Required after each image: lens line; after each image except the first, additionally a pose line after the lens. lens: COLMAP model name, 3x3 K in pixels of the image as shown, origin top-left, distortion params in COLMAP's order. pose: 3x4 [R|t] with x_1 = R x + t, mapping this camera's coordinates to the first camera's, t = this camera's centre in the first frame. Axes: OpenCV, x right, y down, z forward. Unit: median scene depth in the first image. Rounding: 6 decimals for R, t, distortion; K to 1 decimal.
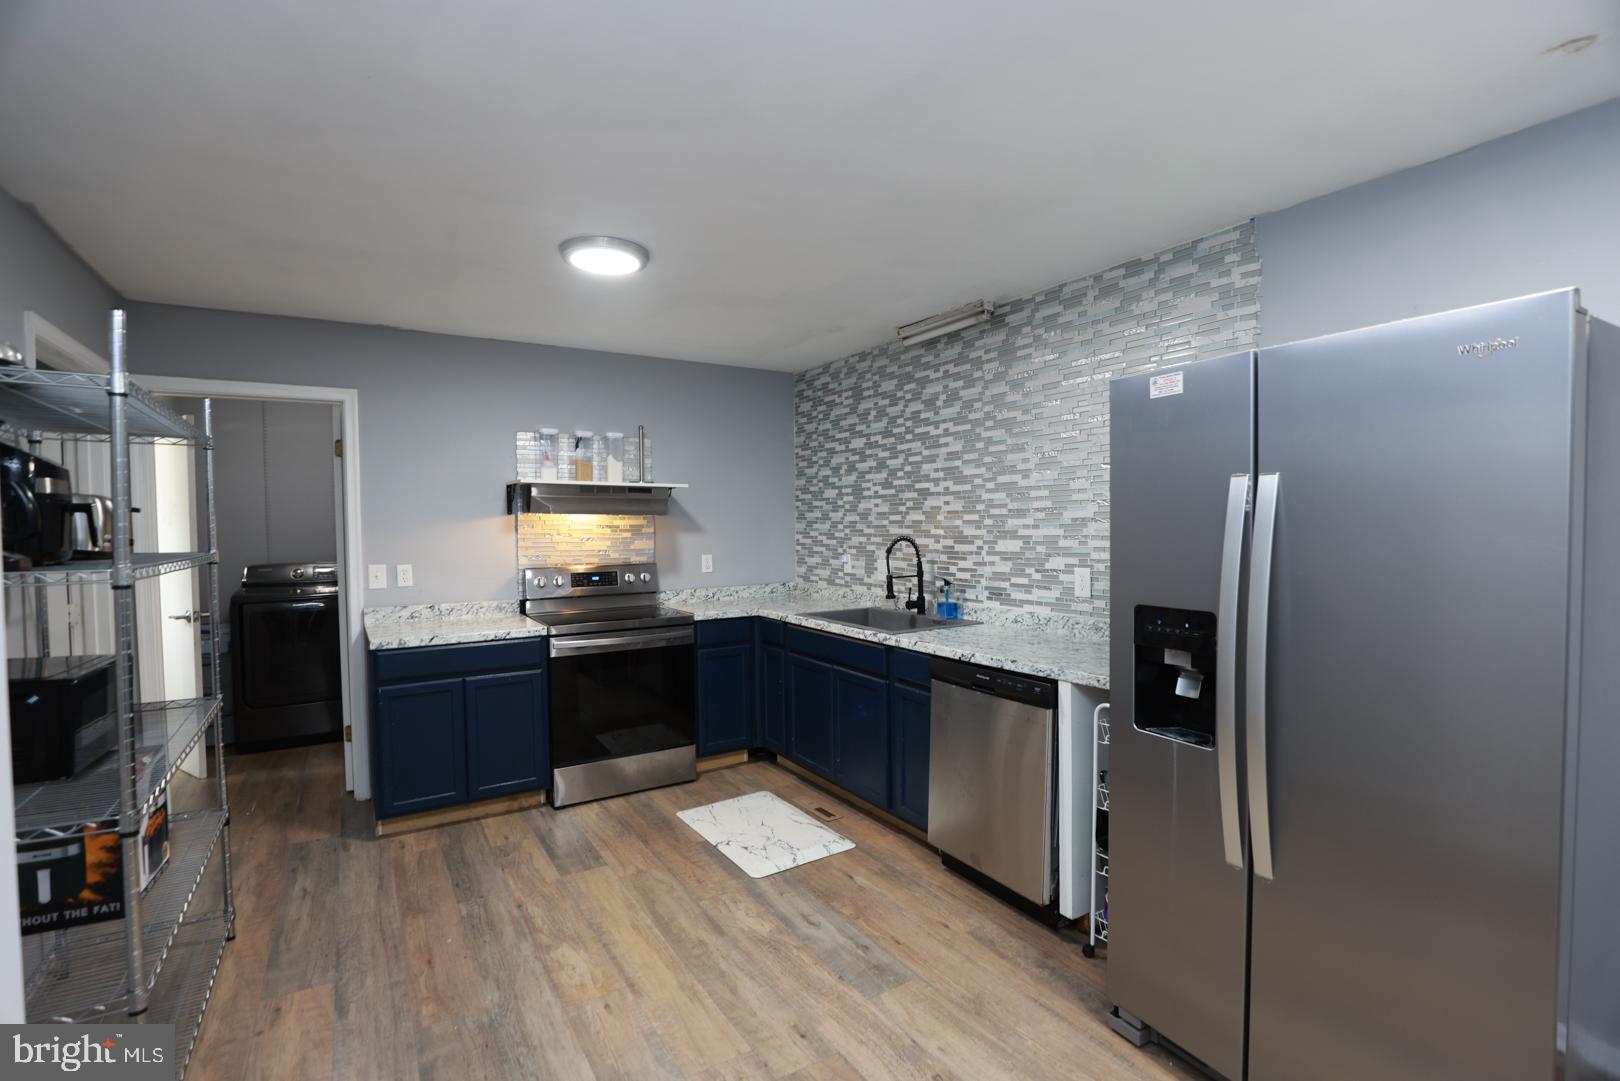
lens RADIAL K [[735.9, 0, 812.8], [0, 735.9, 546.2], [0, 0, 1]] dist [-0.036106, 0.005803]
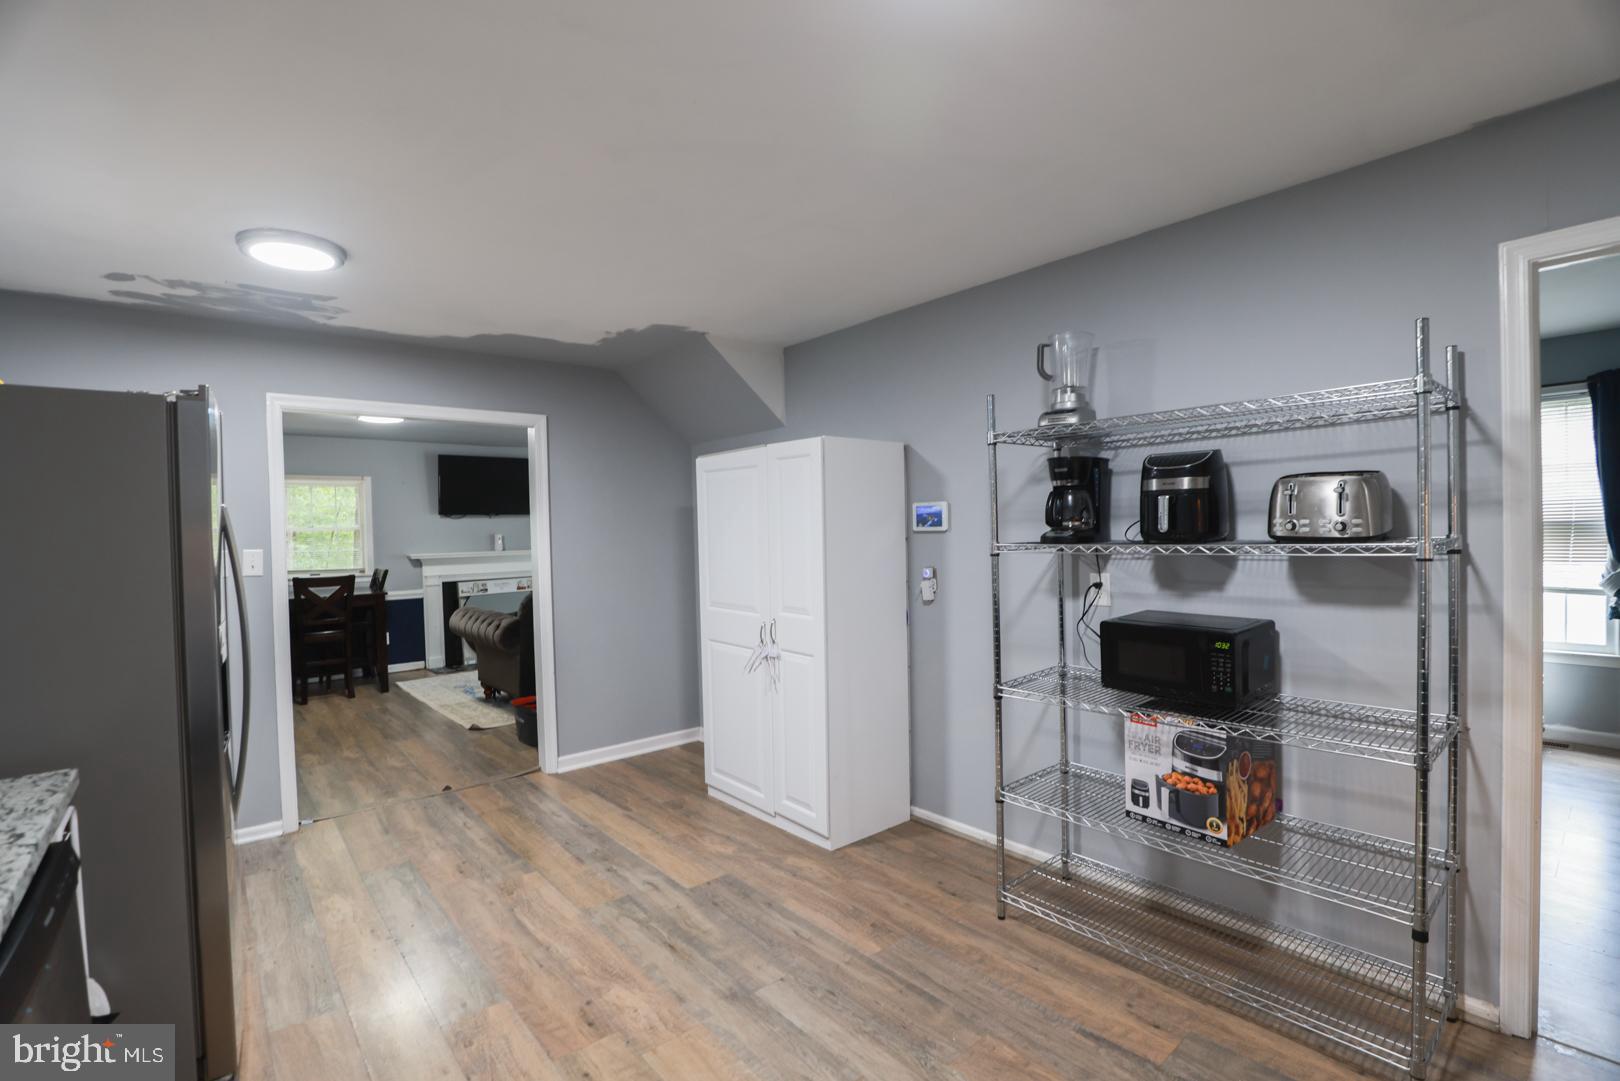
lens RADIAL K [[735.9, 0, 812.8], [0, 735.9, 546.2], [0, 0, 1]] dist [-0.036106, 0.005803]
pose [[-0.988732, 0.035686, -0.145383, -0.112812], [0.028332, 0.998227, 0.052345, -0.029707], [0.146994, 0.047636, -0.987990, 1.129654]]
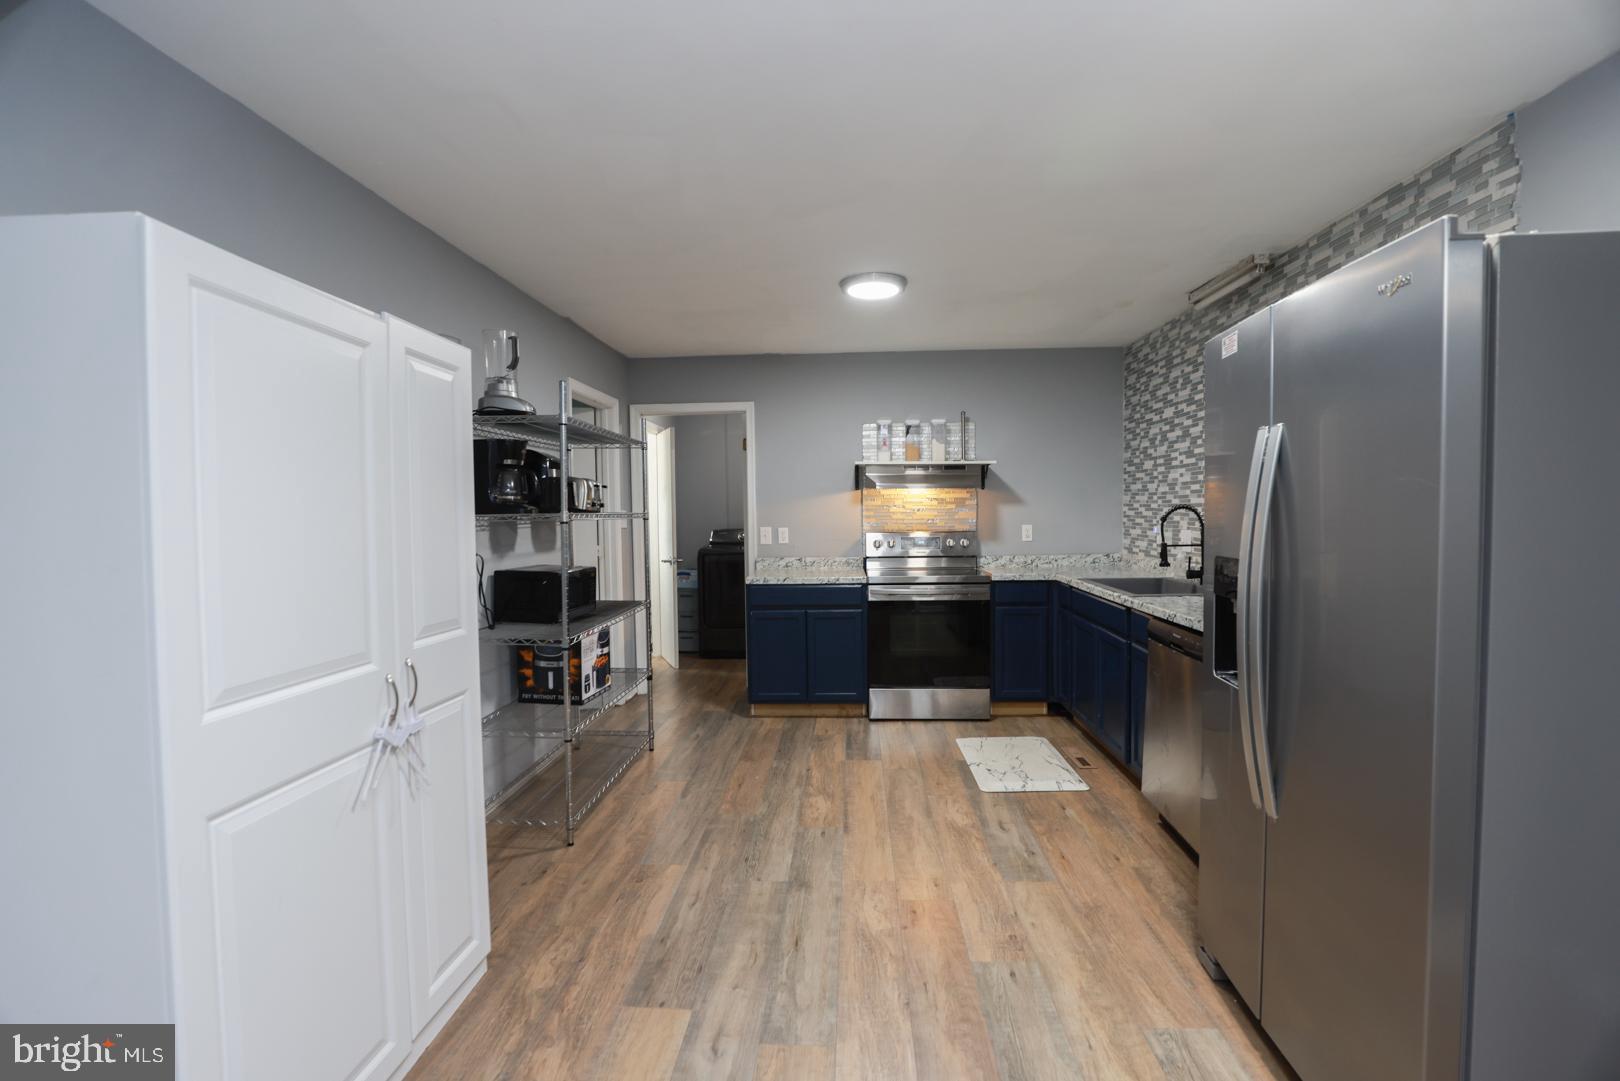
lens RADIAL K [[735.9, 0, 812.8], [0, 735.9, 546.2], [0, 0, 1]] dist [-0.036106, 0.005803]
pose [[0.815403, 0.026780, -0.578273, 0.316639], [-0.012845, 0.999520, 0.028176, 0.023283], [0.578751, -0.015547, 0.815356, -0.102963]]
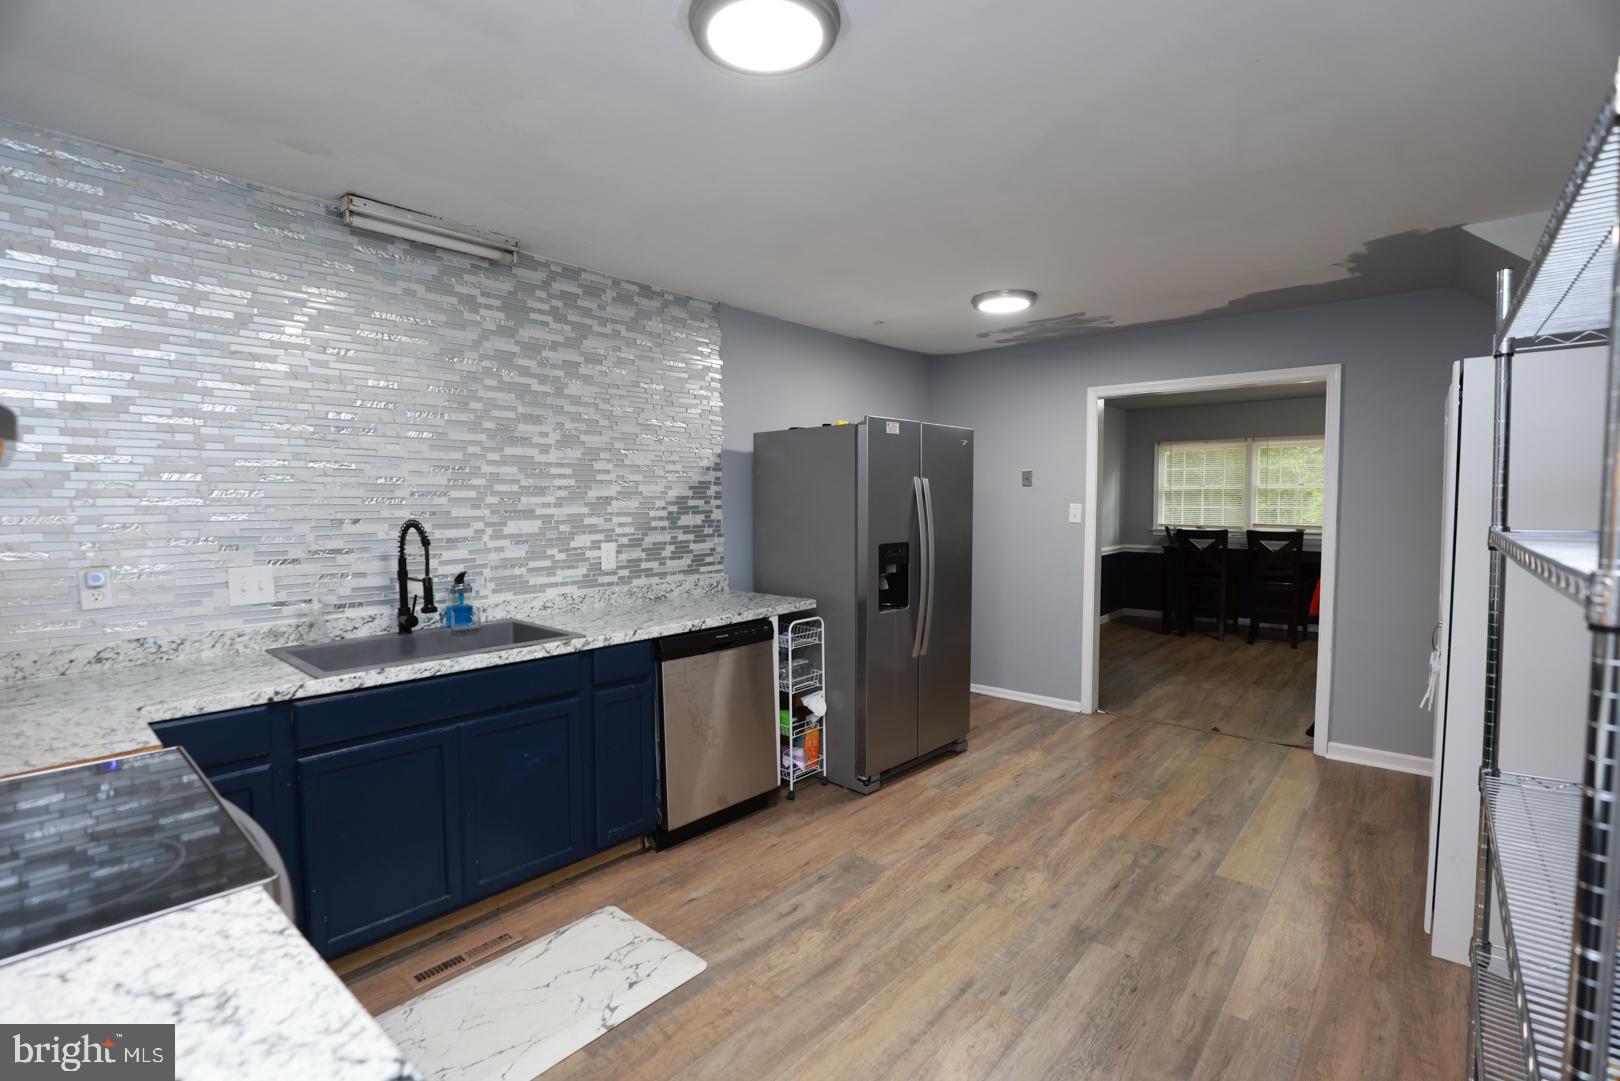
lens RADIAL K [[737.2, 0, 807.6], [0, 737.2, 545.9], [0, 0, 1]] dist [-0.037343, 0.007099]
pose [[-0.286578, -0.046506, 0.956928, -0.690707], [0.037071, 0.997535, 0.059582, -0.018095], [-0.957340, 0.052549, -0.284147, 0.929685]]
